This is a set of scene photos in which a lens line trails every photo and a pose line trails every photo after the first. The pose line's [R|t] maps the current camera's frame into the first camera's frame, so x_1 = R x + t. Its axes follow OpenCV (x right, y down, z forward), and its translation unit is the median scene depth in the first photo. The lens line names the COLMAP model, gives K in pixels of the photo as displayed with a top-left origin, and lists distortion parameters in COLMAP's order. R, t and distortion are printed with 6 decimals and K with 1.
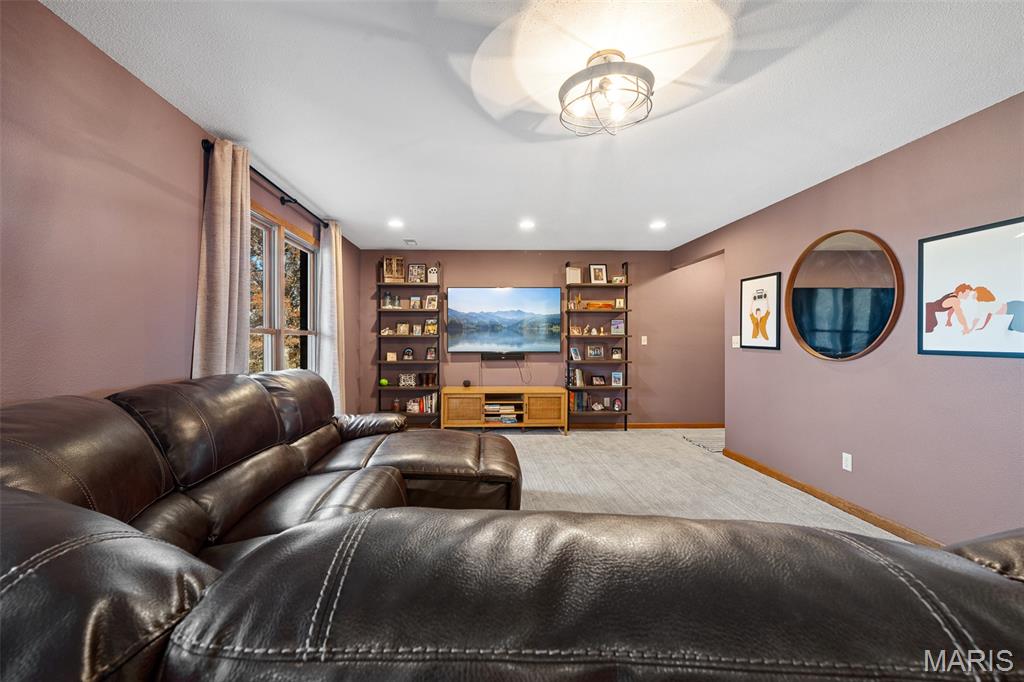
lens RADIAL K [[408.4, 0, 477.9], [0, 408.4, 338.6], [0, 0, 1]] dist [-0.000049, -0.000026]
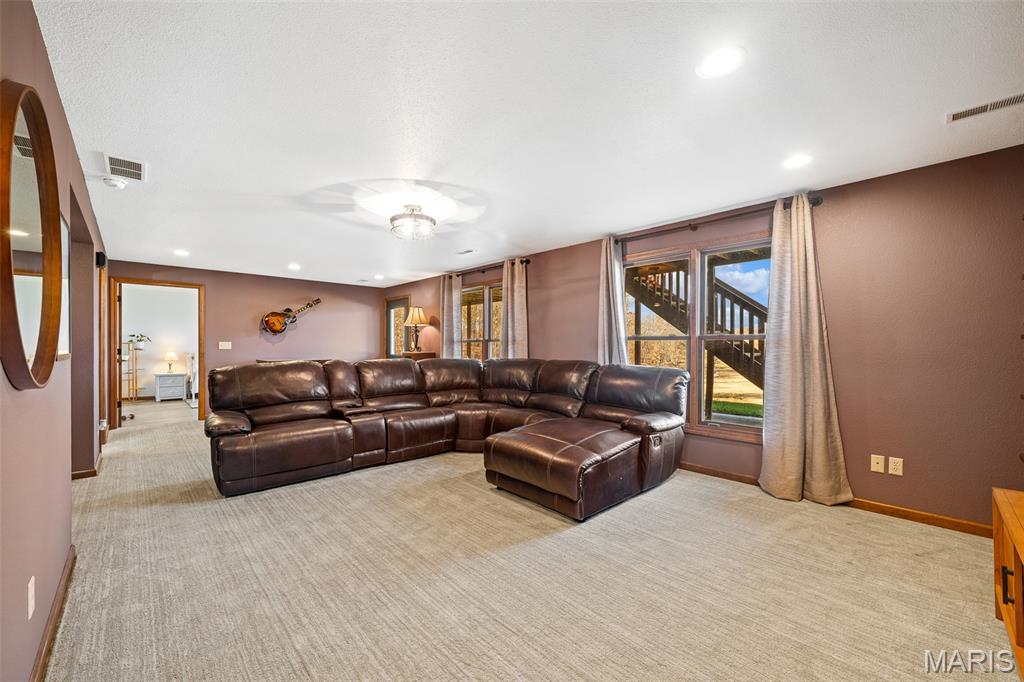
lens RADIAL K [[402.8, 0, 509.0], [0, 402.8, 348.1], [0, 0, 1]] dist [0.000042, -0.000023]
pose [[-0.727337, -0.007954, -0.686234, 0.440862], [-0.012049, 0.999927, 0.001181, 0.004174], [0.686174, 0.009127, -0.727380, 0.923805]]
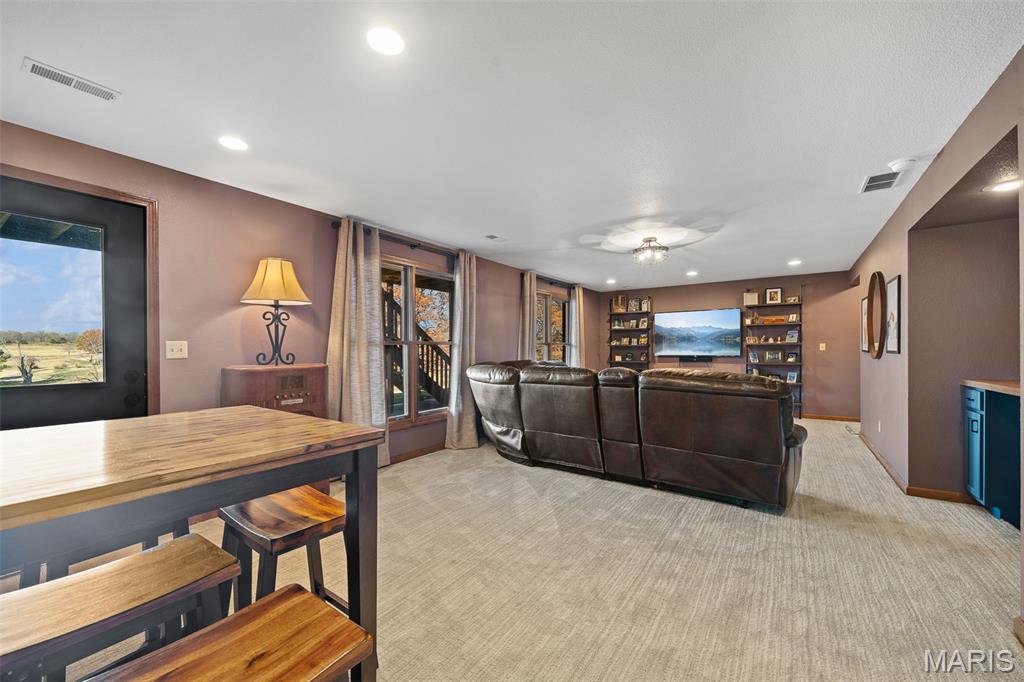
lens RADIAL K [[402.8, 0, 509.0], [0, 402.8, 348.1], [0, 0, 1]] dist [0.000042, -0.000023]
pose [[0.817137, -0.006346, -0.576408, 0.345427], [0.005638, 0.999980, -0.003017, 0.006414], [0.576415, -0.000785, 0.817157, -0.529187]]
